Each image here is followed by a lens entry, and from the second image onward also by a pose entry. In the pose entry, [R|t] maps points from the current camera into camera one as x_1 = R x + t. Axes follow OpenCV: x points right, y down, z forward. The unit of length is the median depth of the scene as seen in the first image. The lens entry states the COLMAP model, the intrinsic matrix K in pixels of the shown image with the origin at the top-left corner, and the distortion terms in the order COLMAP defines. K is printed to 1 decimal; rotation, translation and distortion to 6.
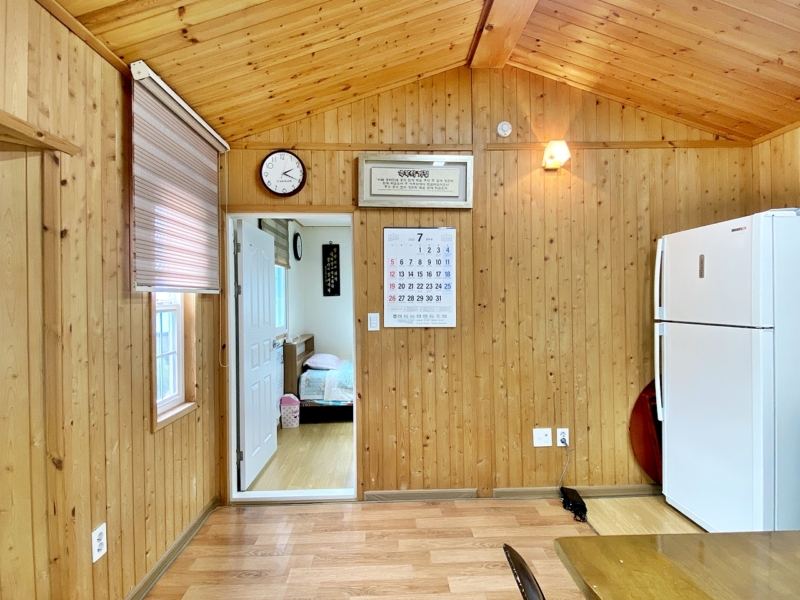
lens RADIAL K [[419.3, 0, 400.0], [0, 419.3, 300.0], [0, 0, 1]] dist [-0.035115, -0.001578]
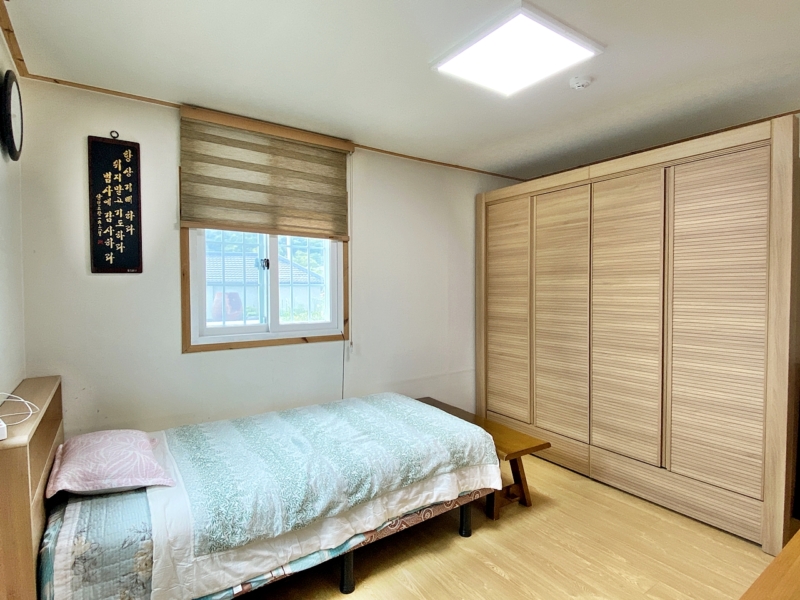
lens RADIAL K [[419.3, 0, 400.0], [0, 419.3, 300.0], [0, 0, 1]] dist [-0.035115, -0.001578]
pose [[0.833672, -0.007390, 0.552210, -0.156004], [-0.006528, 0.999709, 0.023233, 0.005081], [-0.552221, -0.022974, 0.833381, 0.536263]]
